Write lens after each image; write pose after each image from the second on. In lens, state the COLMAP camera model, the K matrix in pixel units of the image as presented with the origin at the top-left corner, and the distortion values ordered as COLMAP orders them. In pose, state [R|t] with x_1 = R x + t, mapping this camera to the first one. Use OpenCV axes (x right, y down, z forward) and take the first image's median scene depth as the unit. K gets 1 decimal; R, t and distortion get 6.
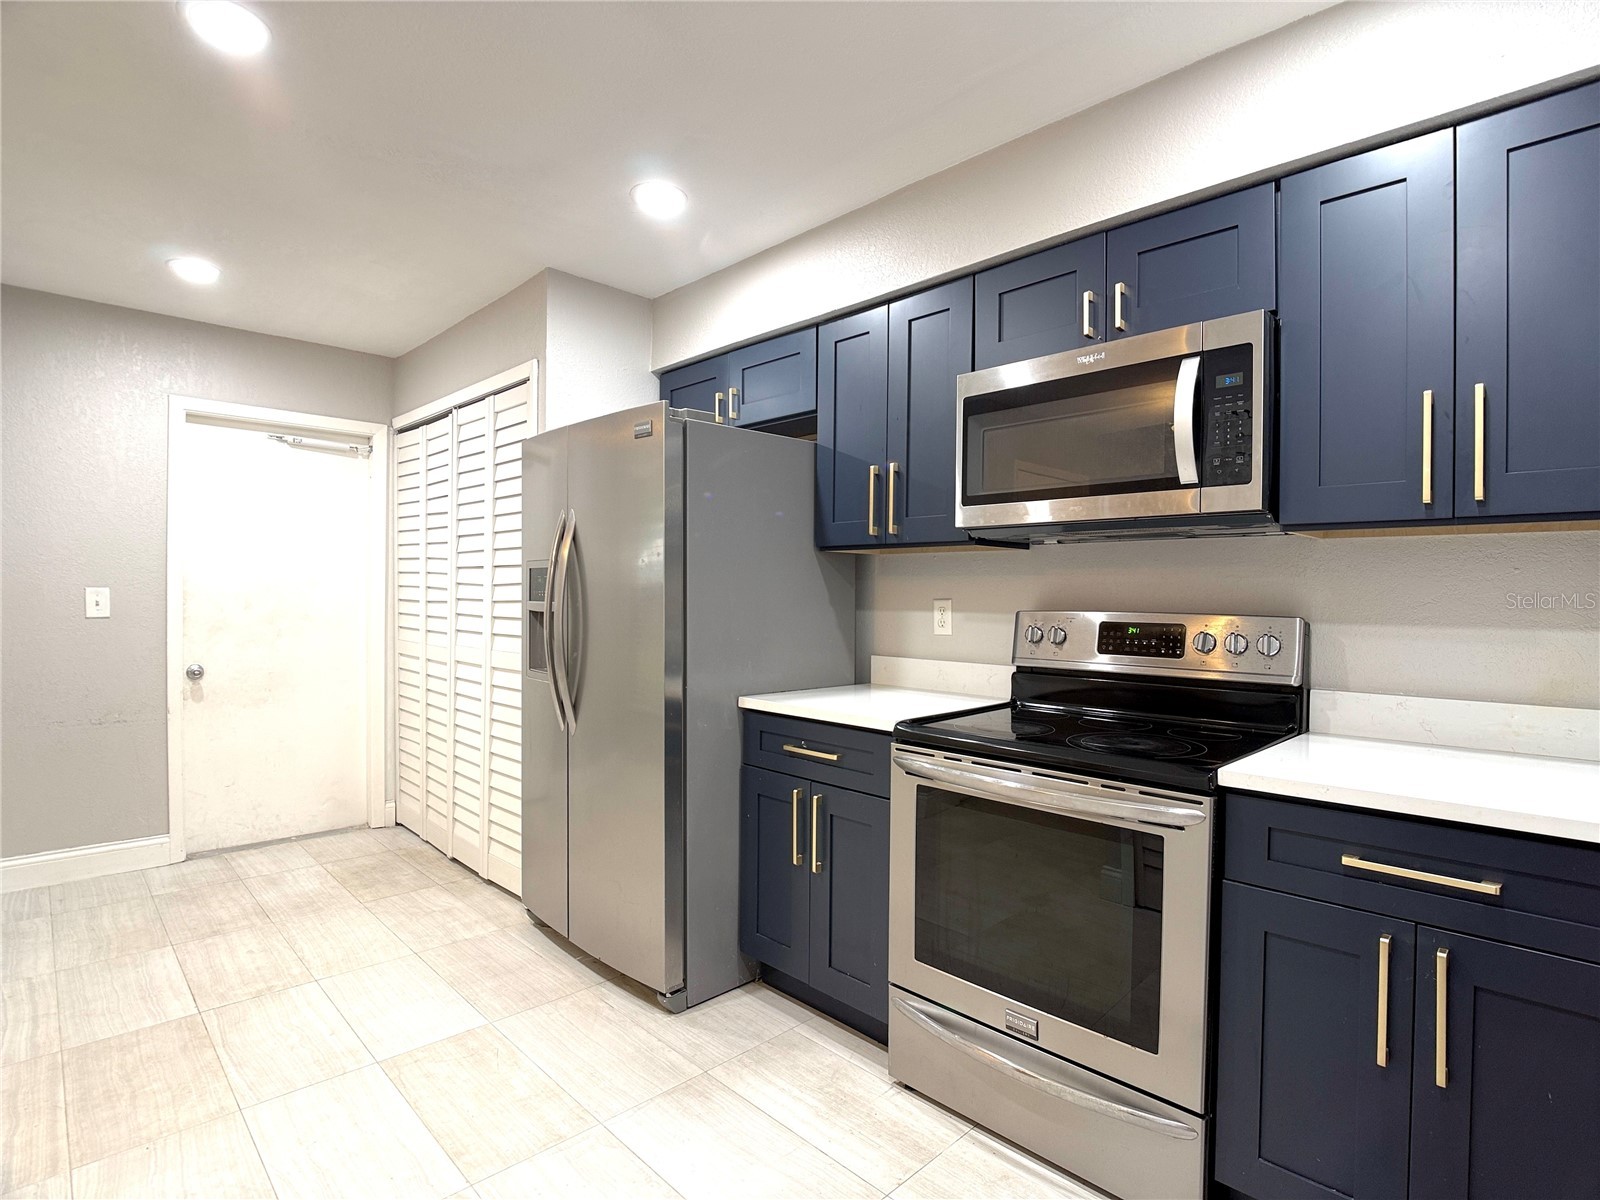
lens RADIAL K [[814.1, 0, 805.5], [0, 814.1, 599.6], [0, 0, 1]] dist [-0.003719, -0.020892]
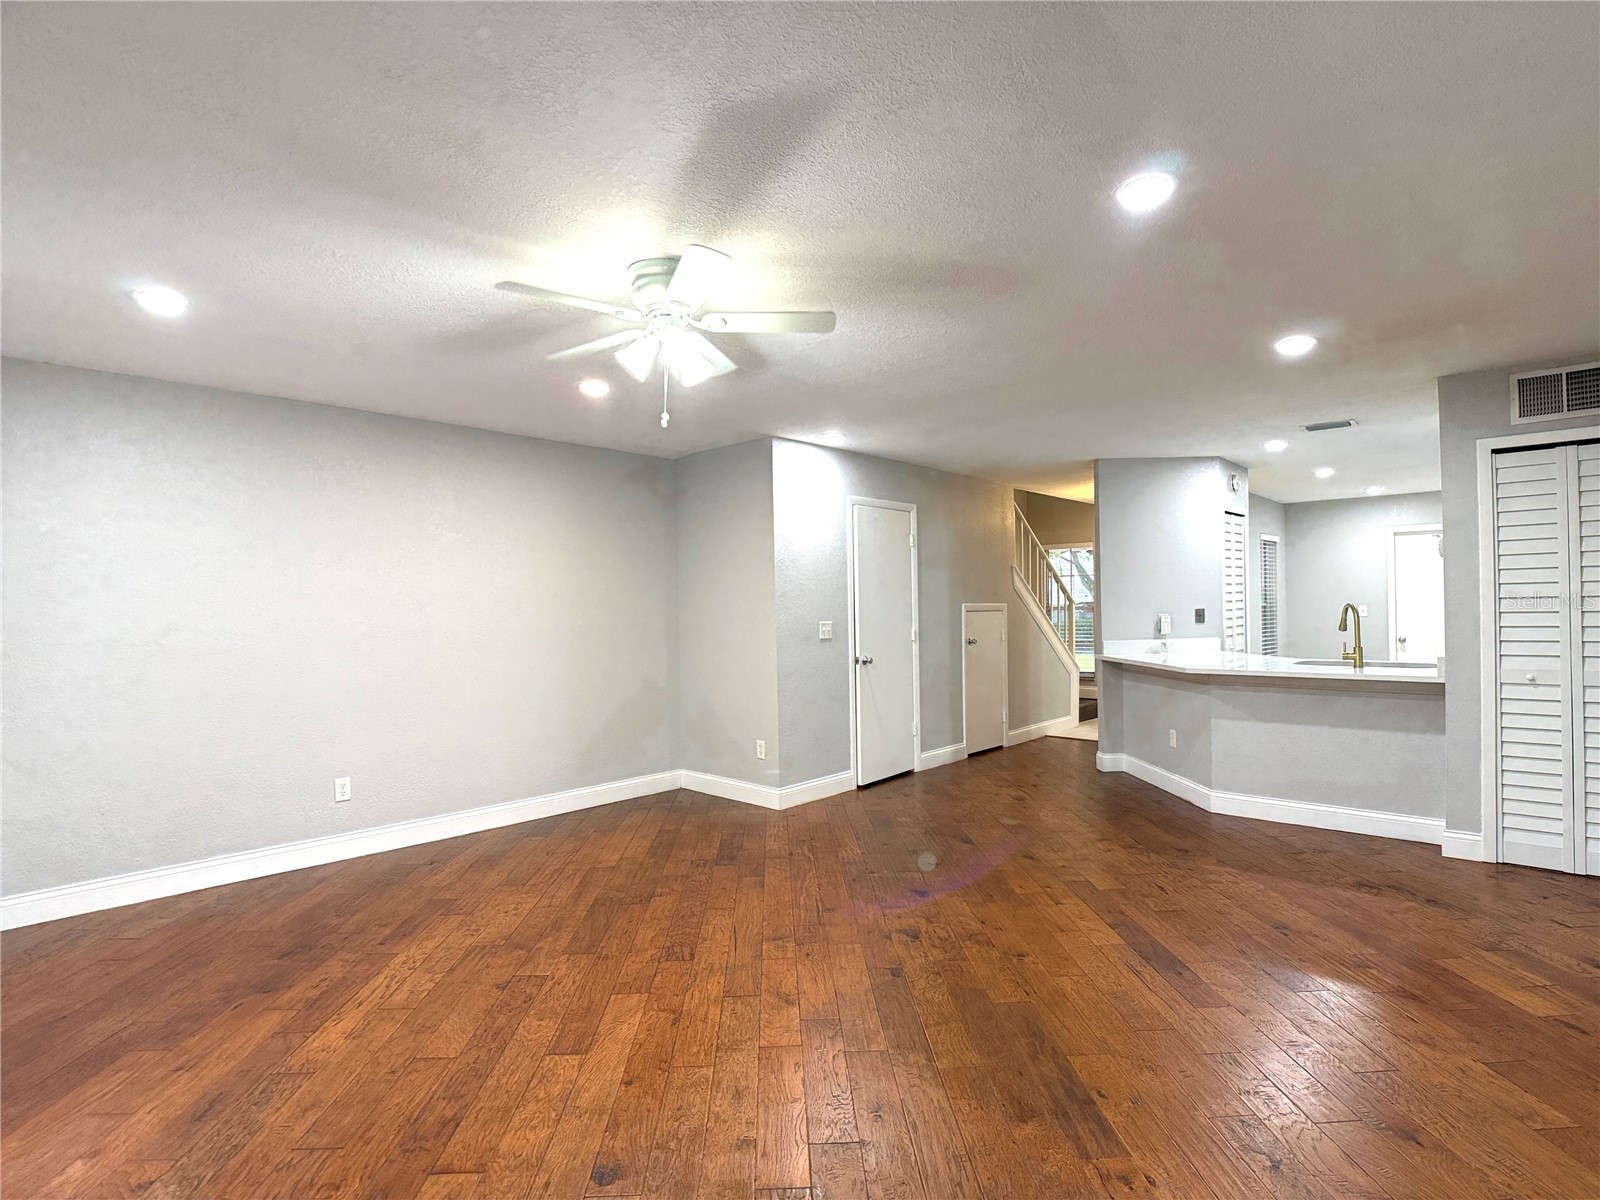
lens RADIAL K [[794.1, 0, 787.9], [0, 794.1, 605.1], [0, 0, 1]] dist [-0.003443, -0.021160]
pose [[0.027934, -0.015378, -0.999491, 2.066554], [0.014589, 0.999781, -0.014975, -0.007393], [0.999503, -0.014163, 0.028152, -1.203446]]
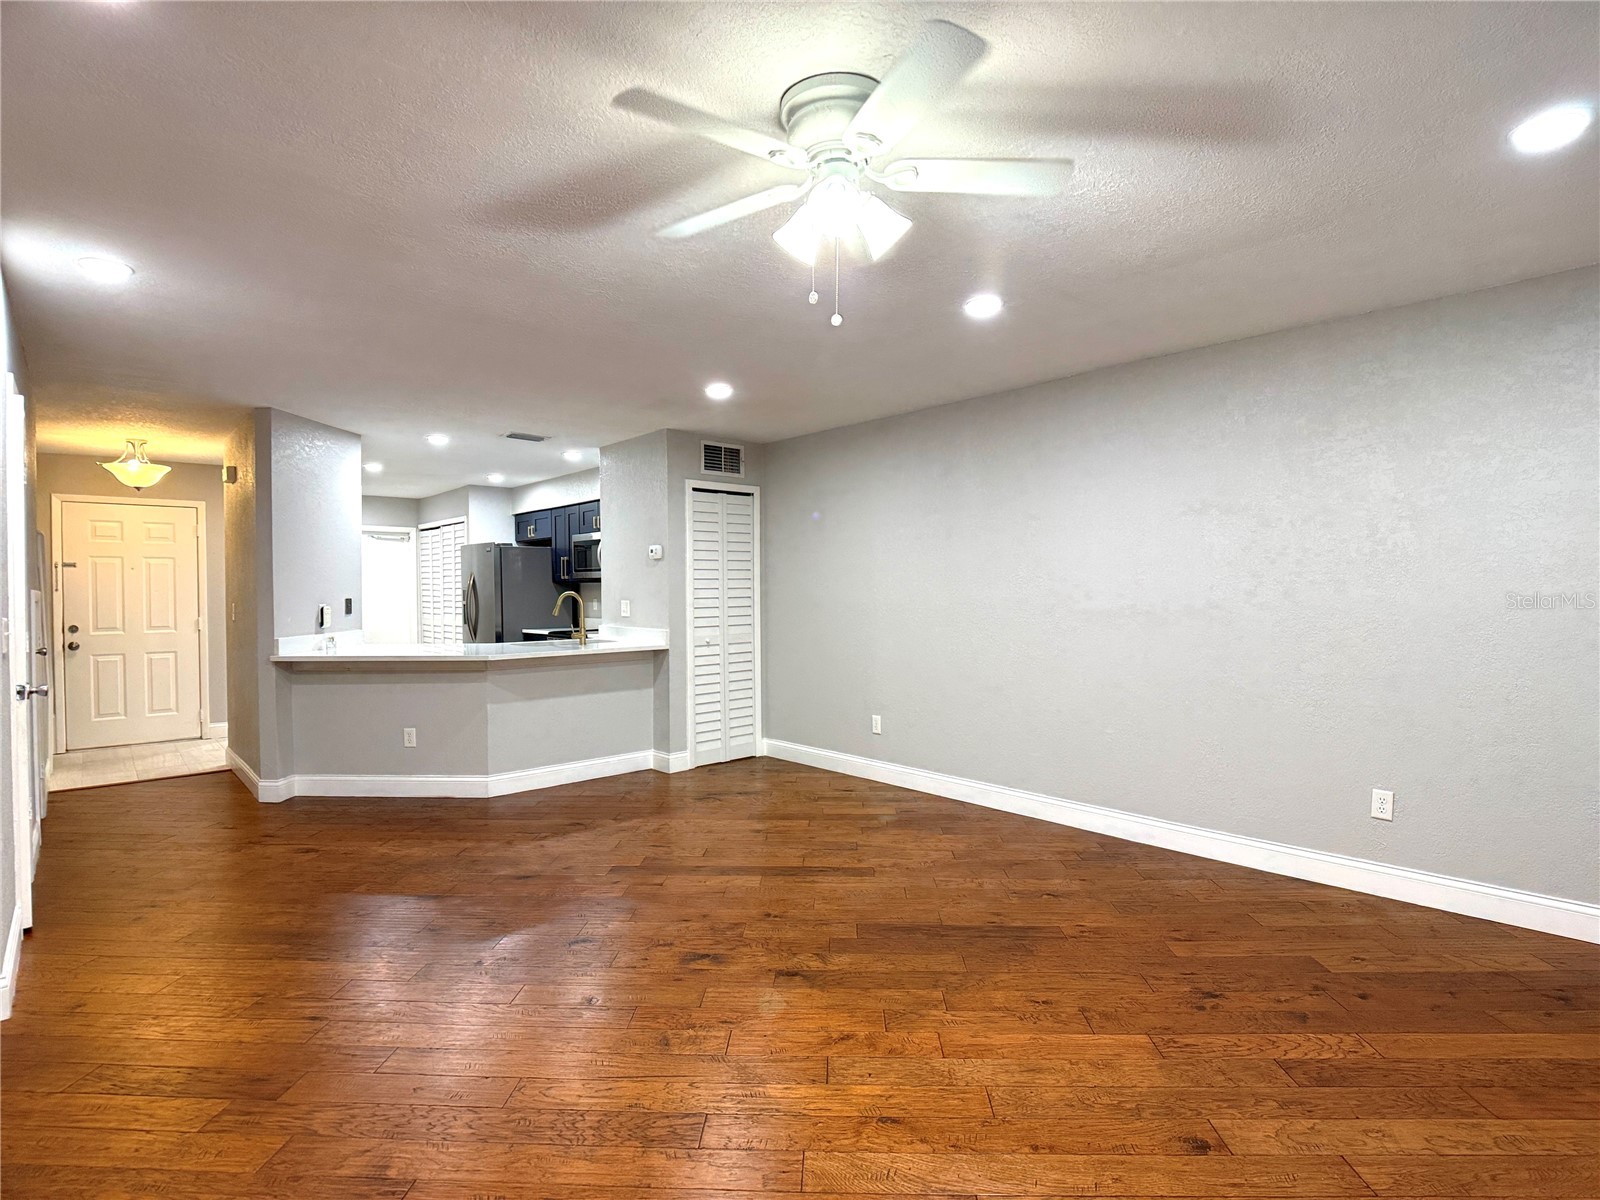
lens RADIAL K [[814.1, 0, 805.5], [0, 814.1, 599.6], [0, 0, 1]] dist [-0.003719, -0.020892]
pose [[0.998964, -0.018606, -0.041534, 1.096439], [0.018985, 0.999781, 0.008749, -0.006527], [0.041362, -0.009529, 0.999099, -2.030240]]
